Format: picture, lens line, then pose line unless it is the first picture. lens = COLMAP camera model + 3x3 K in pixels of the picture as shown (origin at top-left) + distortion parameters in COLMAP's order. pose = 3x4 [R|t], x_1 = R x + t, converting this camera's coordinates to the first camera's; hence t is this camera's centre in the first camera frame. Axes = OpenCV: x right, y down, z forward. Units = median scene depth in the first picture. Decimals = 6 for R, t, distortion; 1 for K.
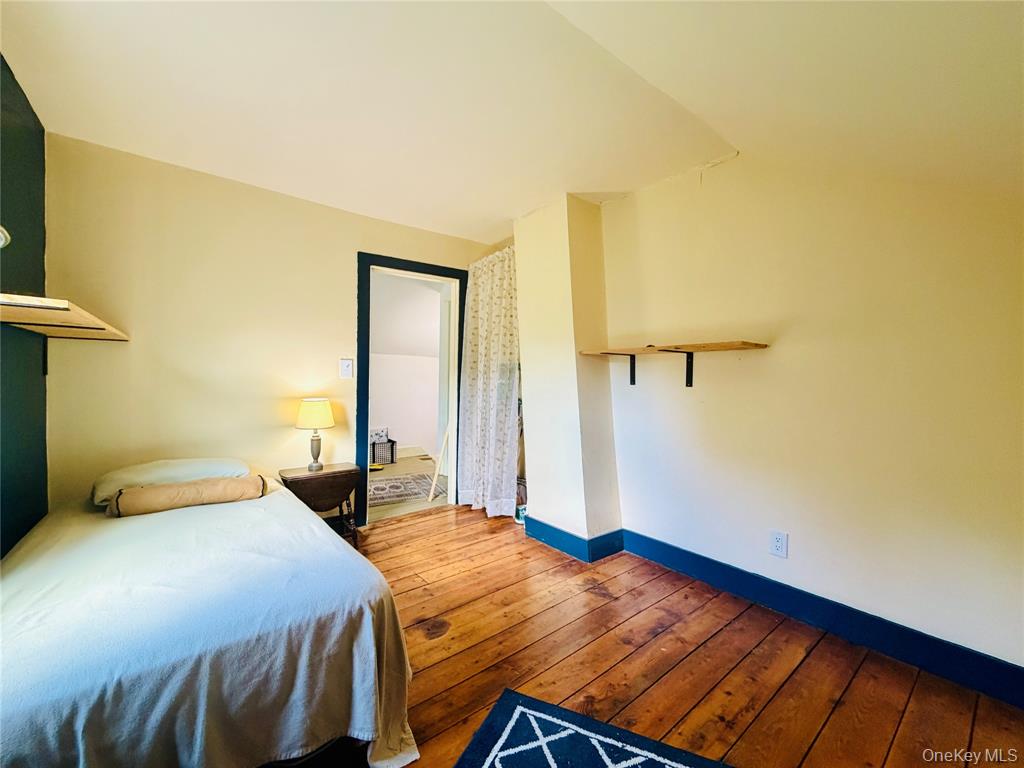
lens RADIAL K [[407.8, 0, 508.4], [0, 407.8, 387.1], [0, 0, 1]] dist [0.000180, 0.000397]
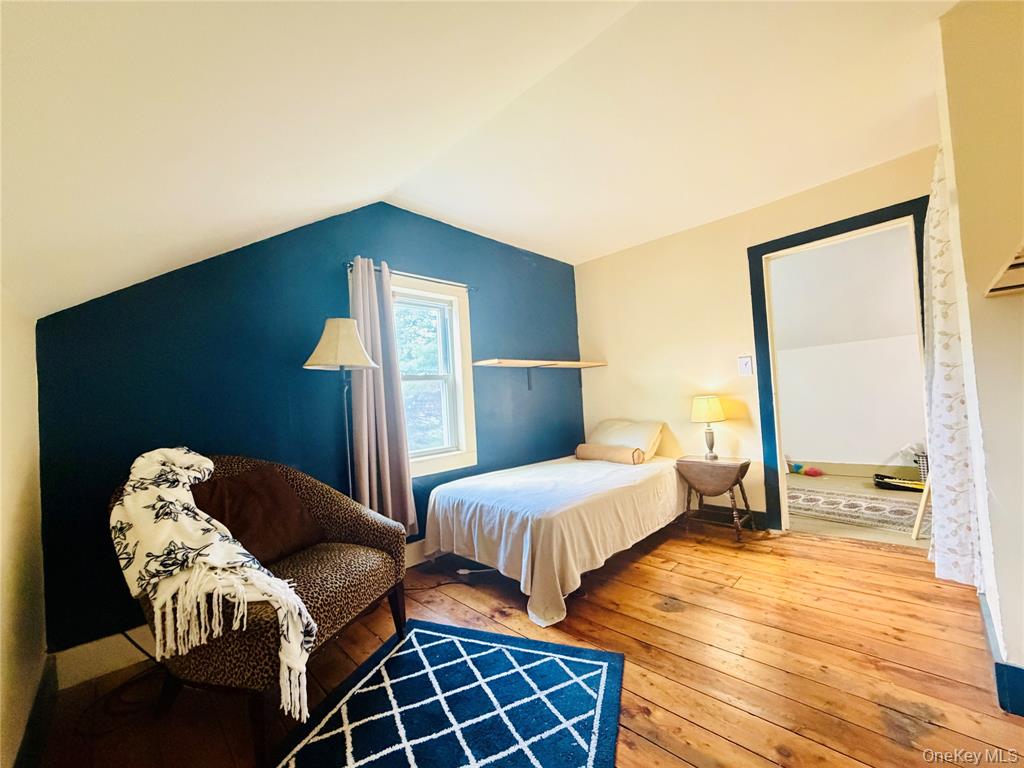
lens RADIAL K [[407.8, 0, 508.9], [0, 407.8, 384.1], [0, 0, 1]] dist [0.000180, 0.000397]
pose [[0.114159, -0.053861, -0.992001, 0.591295], [0.041521, 0.997915, -0.049404, 0.027814], [0.992594, -0.035549, 0.116157, 0.319599]]
